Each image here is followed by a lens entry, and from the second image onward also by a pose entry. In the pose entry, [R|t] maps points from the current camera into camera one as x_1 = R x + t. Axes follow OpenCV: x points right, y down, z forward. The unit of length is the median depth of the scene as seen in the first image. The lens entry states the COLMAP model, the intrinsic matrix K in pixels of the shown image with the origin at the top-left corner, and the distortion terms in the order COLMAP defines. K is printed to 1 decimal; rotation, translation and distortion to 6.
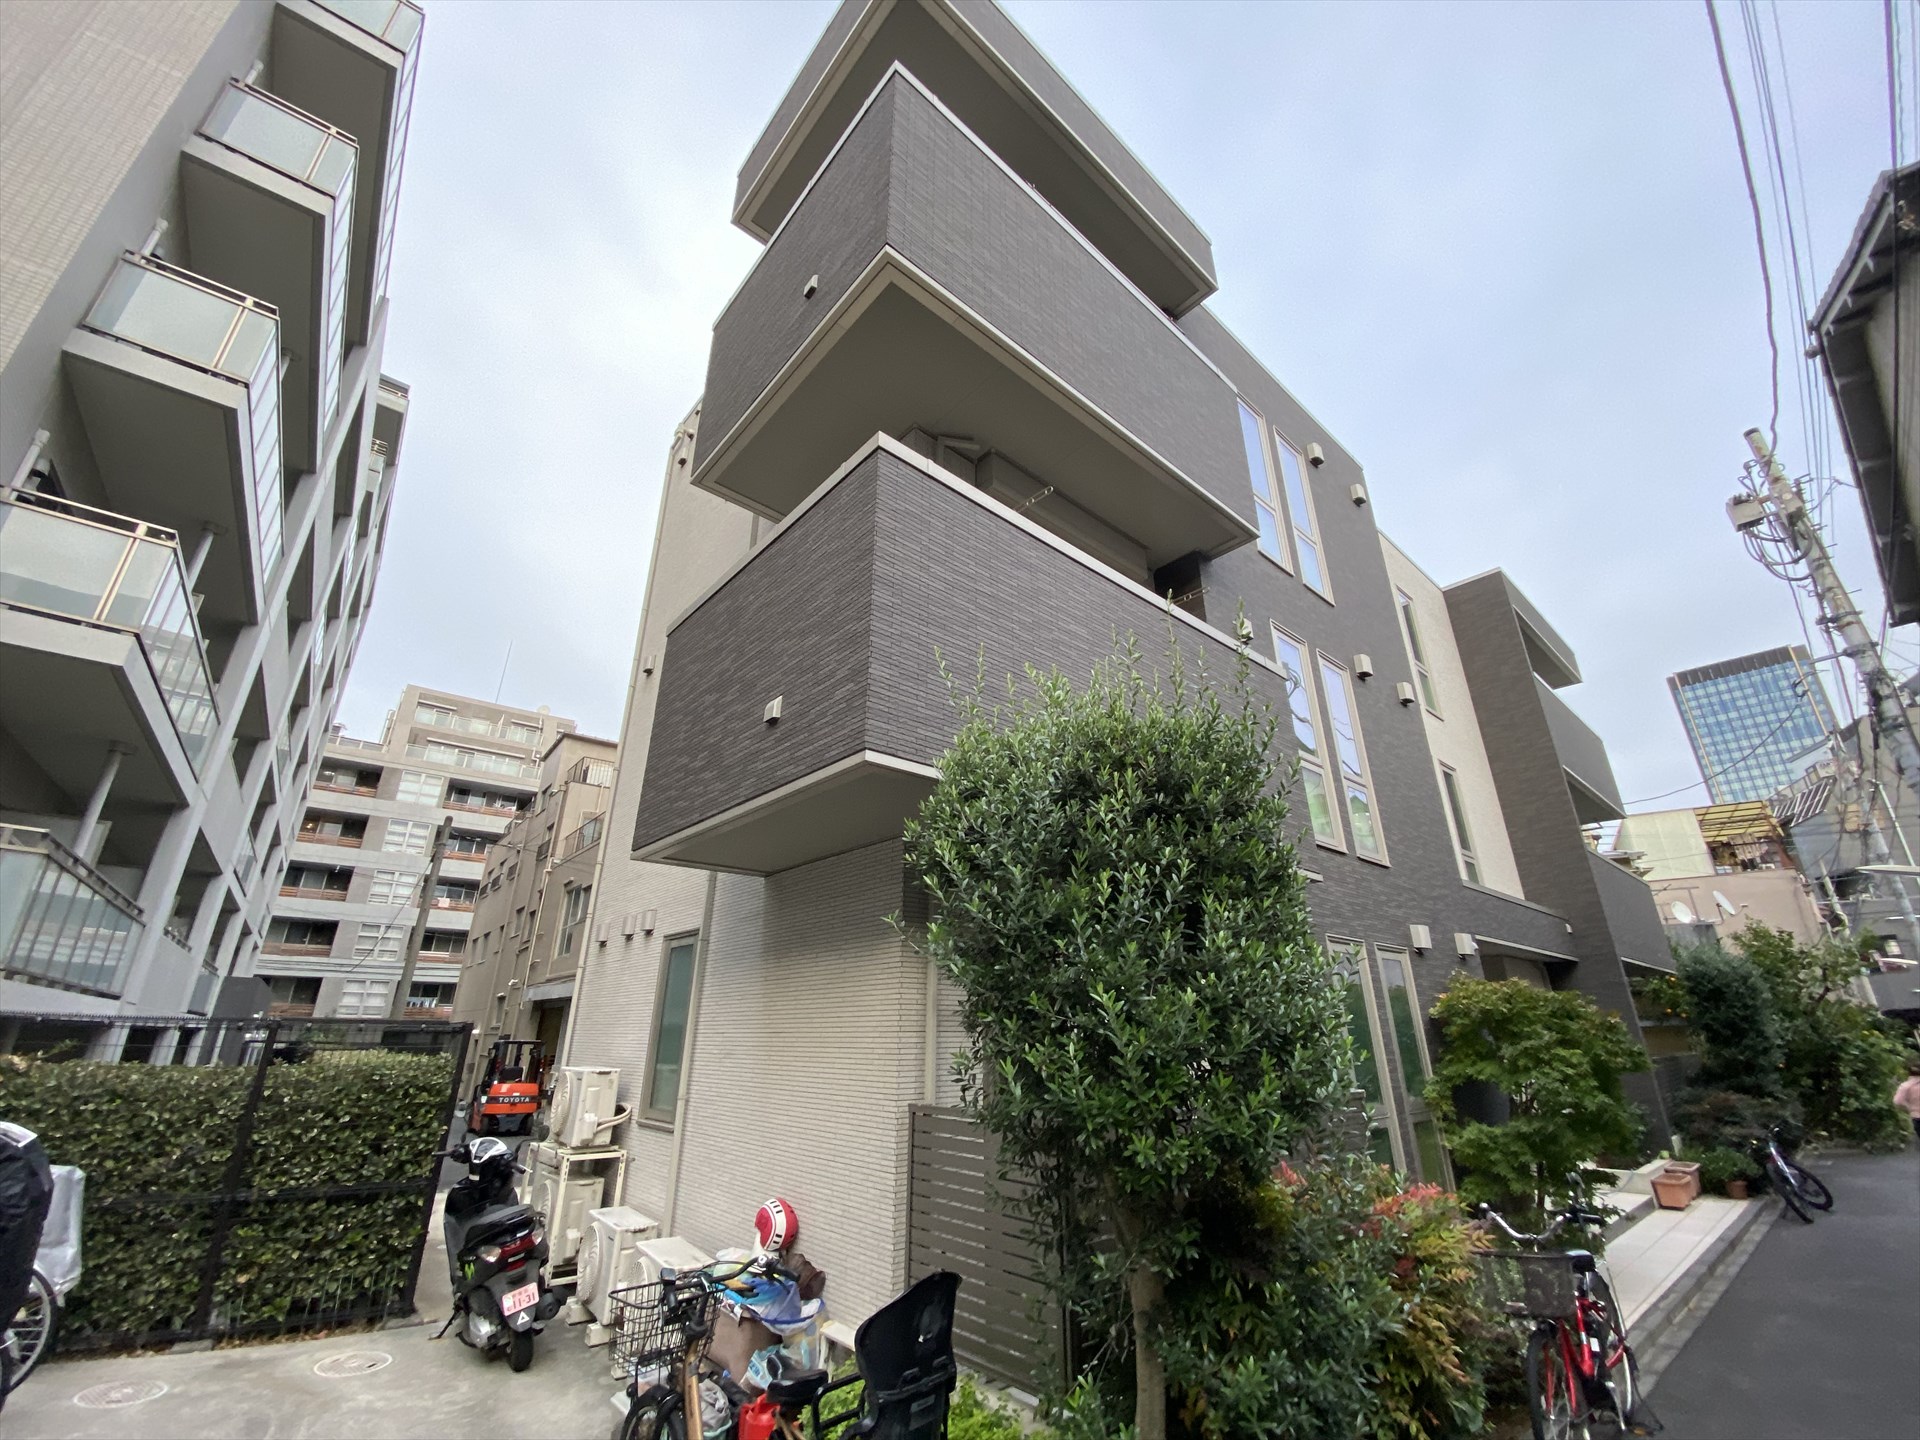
lens RADIAL K [[790.3, 0, 961.0], [0, 790.3, 712.0], [0, 0, 1]] dist [0.006940, -0.007856]
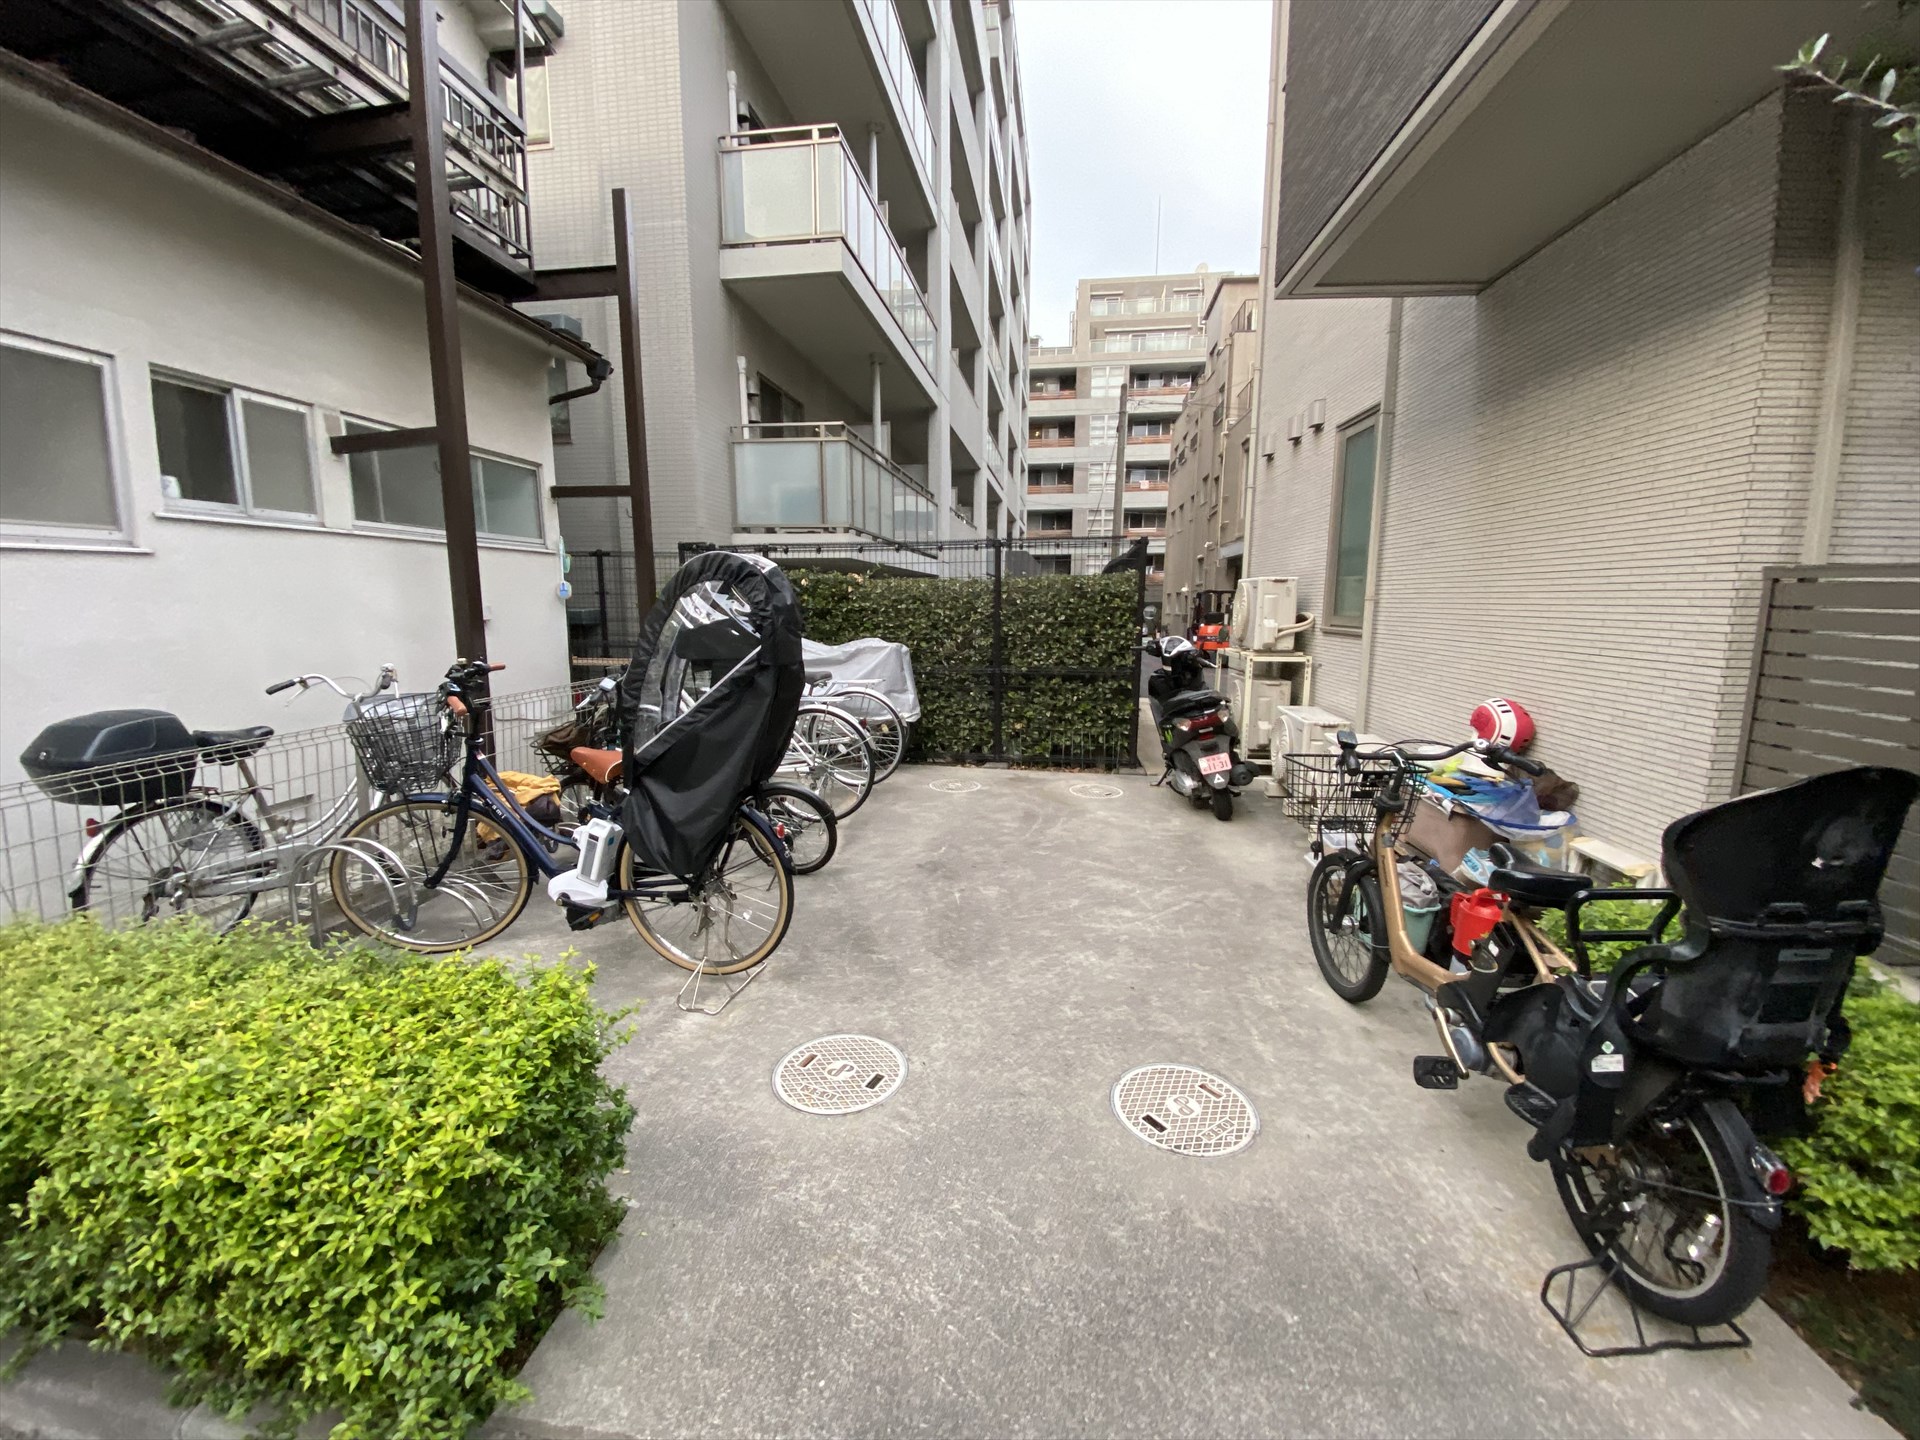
lens RADIAL K [[790.3, 0, 961.3], [0, 790.3, 732.6], [0, 0, 1]] dist [0.006940, -0.007856]
pose [[0.696236, 0.111019, -0.709176, -0.039220], [0.275390, 0.871054, 0.406725, 0.149191], [0.662885, -0.478477, 0.575885, 0.152874]]
